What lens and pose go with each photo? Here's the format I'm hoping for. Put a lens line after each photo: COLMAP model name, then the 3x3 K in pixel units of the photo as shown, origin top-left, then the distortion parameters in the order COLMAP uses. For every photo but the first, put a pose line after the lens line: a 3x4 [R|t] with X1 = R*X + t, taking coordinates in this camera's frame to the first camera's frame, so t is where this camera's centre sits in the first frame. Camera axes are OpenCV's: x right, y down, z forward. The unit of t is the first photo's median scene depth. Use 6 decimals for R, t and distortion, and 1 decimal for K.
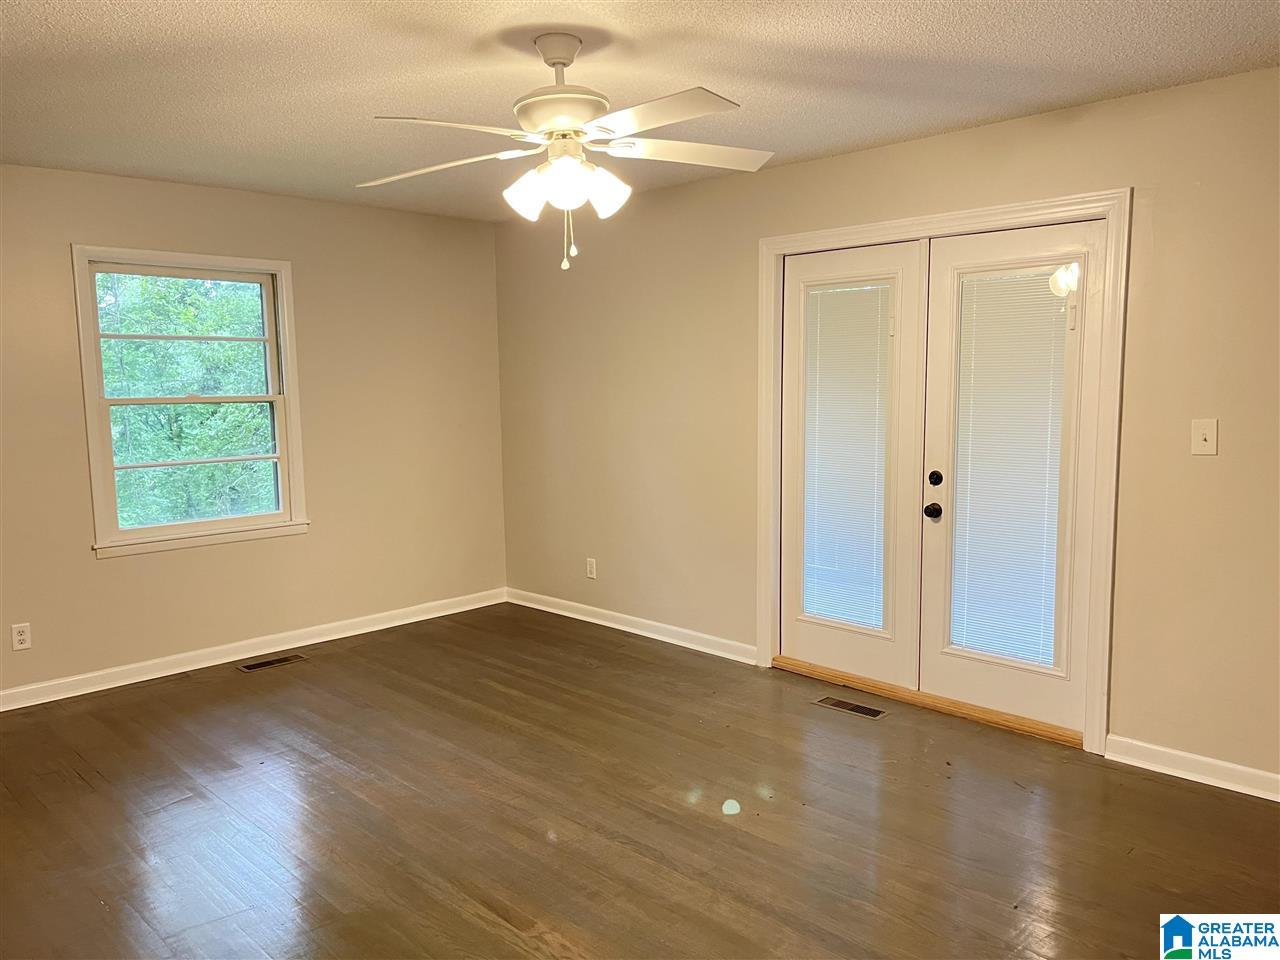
lens RADIAL K [[968.8, 0, 640.0], [0, 968.8, 480.0], [0, 0, 1]] dist [0.062224, -0.083650]
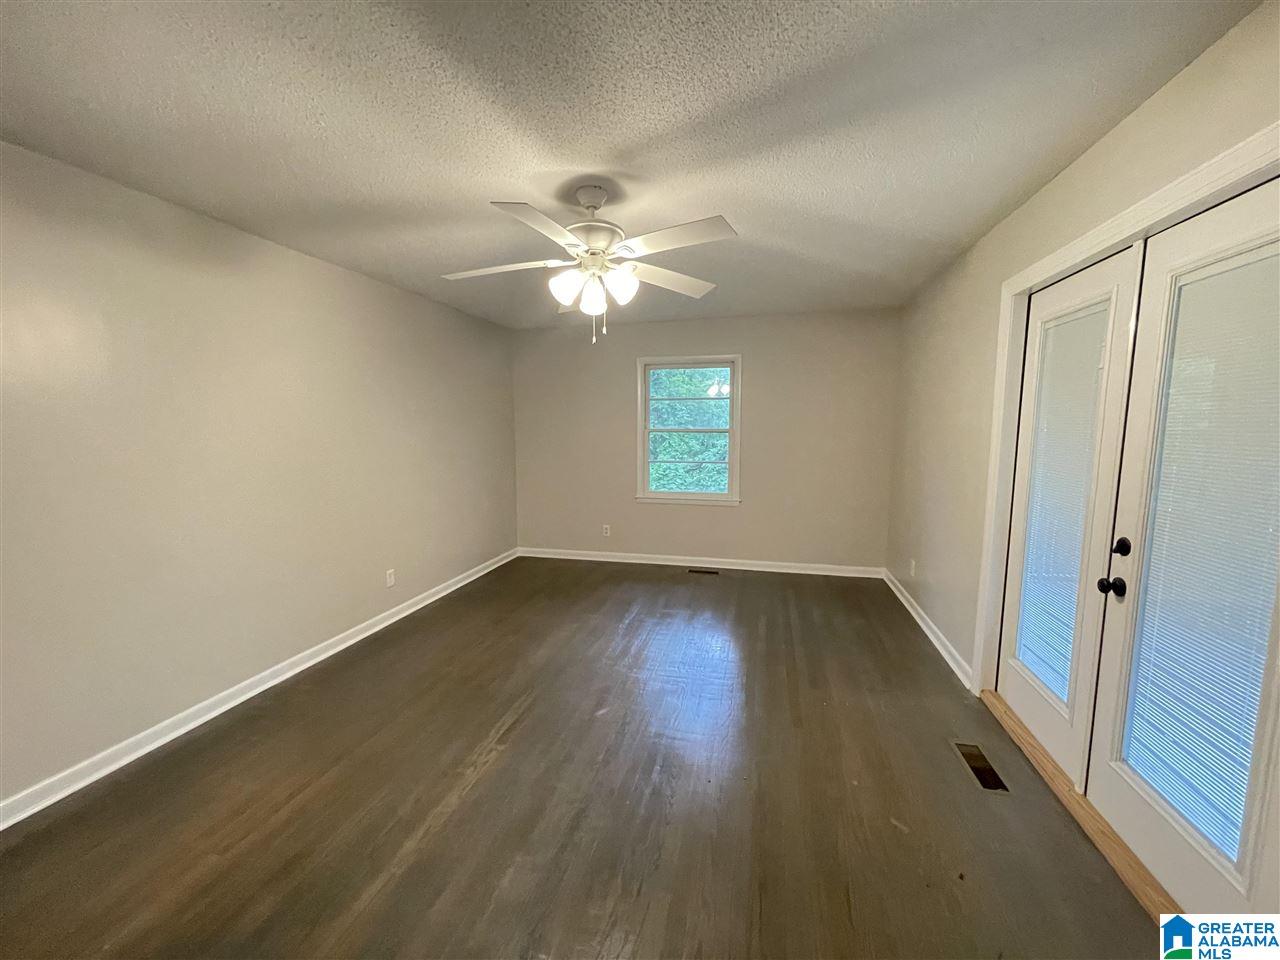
lens RADIAL K [[511.0, 0, 640.0], [0, 511.0, 480.0], [0, 0, 1]] dist [-0.000429, -0.000169]
pose [[0.517804, 0.101050, -0.849510, 0.419997], [-0.092270, 0.993804, 0.061972, -0.042331], [0.850509, 0.046295, 0.523920, 0.423889]]
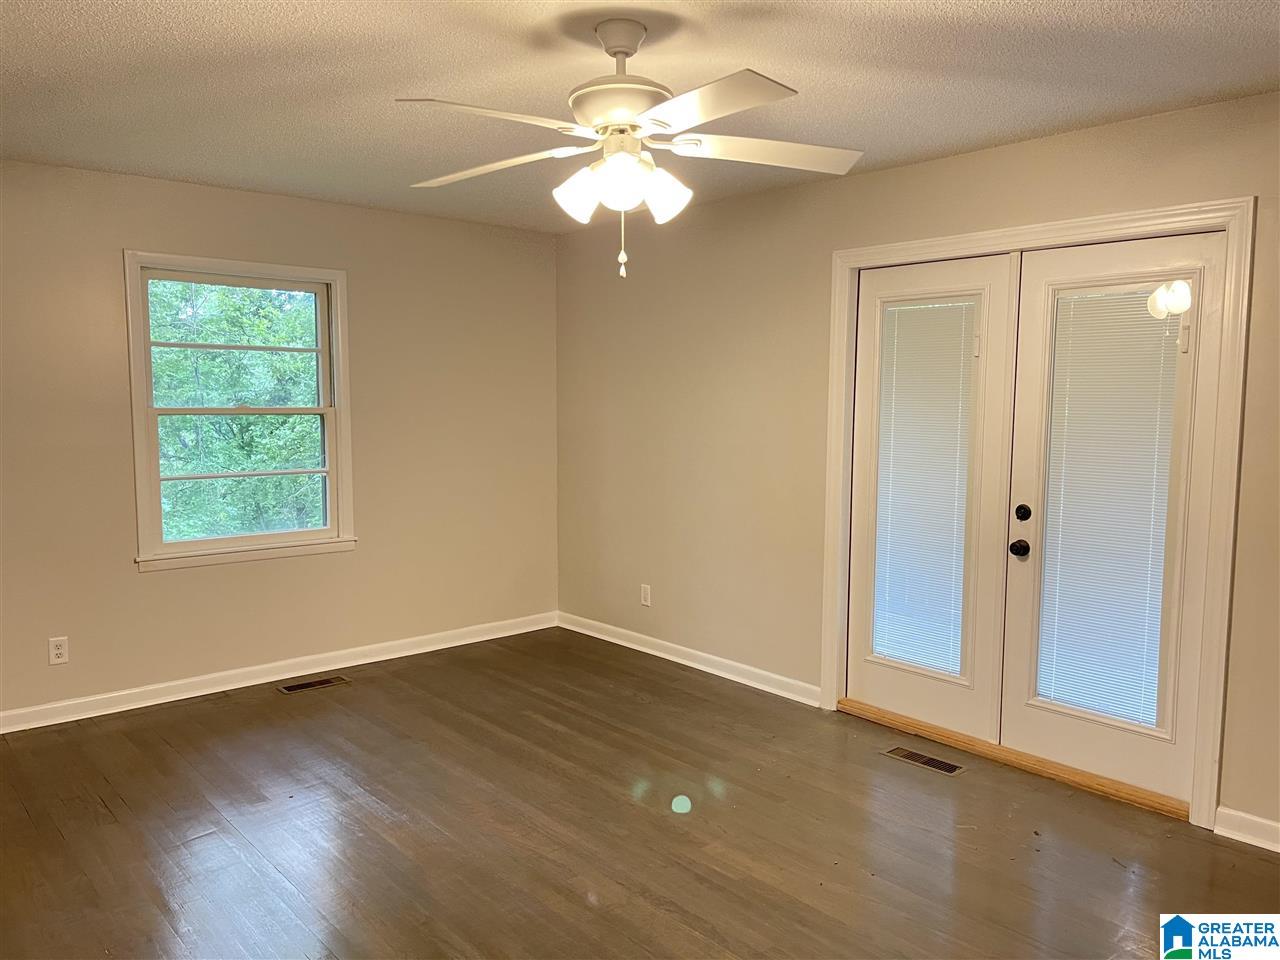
lens RADIAL K [[968.8, 0, 640.0], [0, 968.8, 480.0], [0, 0, 1]] dist [0.062224, -0.083650]
pose [[0.997734, 0.024287, -0.062742, 0.001336], [-0.025421, 0.999526, -0.017352, -0.006996], [0.062291, 0.018907, 0.997879, 0.059851]]
